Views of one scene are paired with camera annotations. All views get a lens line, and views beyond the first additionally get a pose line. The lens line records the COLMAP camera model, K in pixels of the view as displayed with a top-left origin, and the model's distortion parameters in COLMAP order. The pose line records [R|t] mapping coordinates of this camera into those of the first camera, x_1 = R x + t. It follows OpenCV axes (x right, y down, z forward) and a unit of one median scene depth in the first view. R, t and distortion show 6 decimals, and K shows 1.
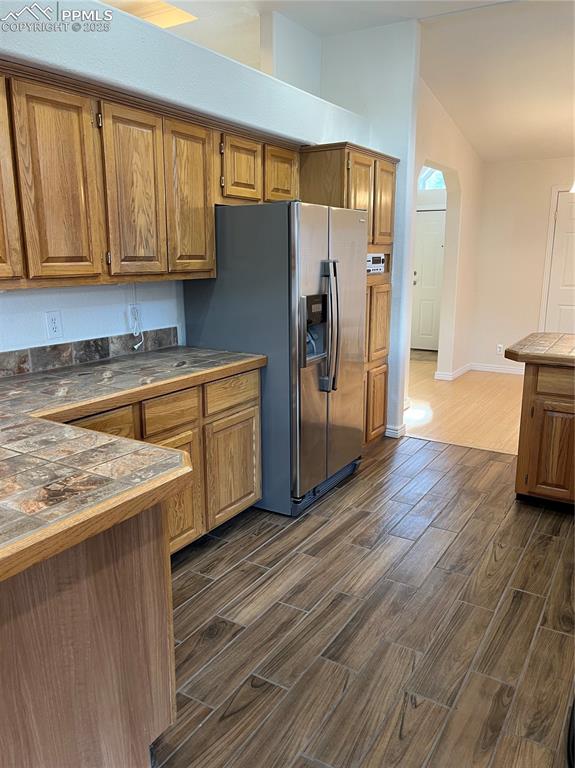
lens RADIAL K [[588.7, 0, 289.1], [0, 588.7, 382.3], [0, 0, 1]] dist [0.041167, -0.053421]
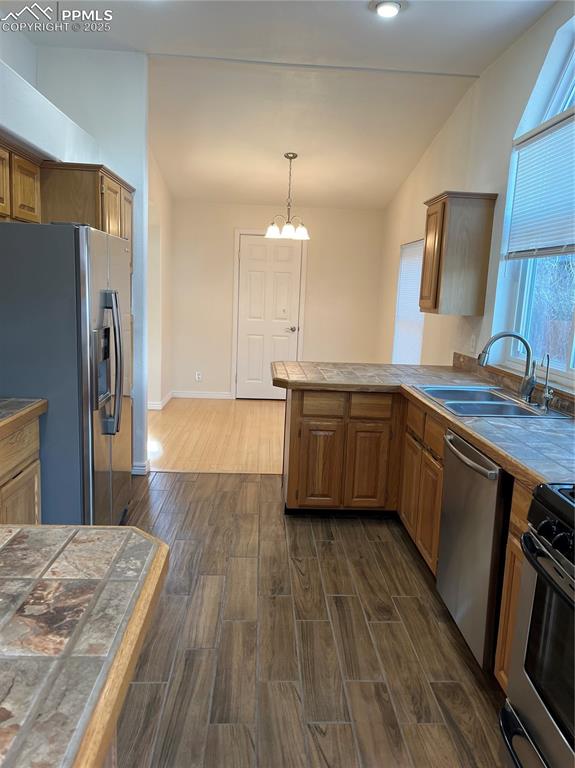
lens RADIAL K [[588.7, 0, 292.3], [0, 588.7, 379.4], [0, 0, 1]] dist [0.041167, -0.053421]
pose [[0.815565, -0.053216, 0.576213, -0.262205], [0.081700, 0.996377, -0.023617, -0.027837], [-0.572869, 0.066338, 0.816958, 0.107956]]
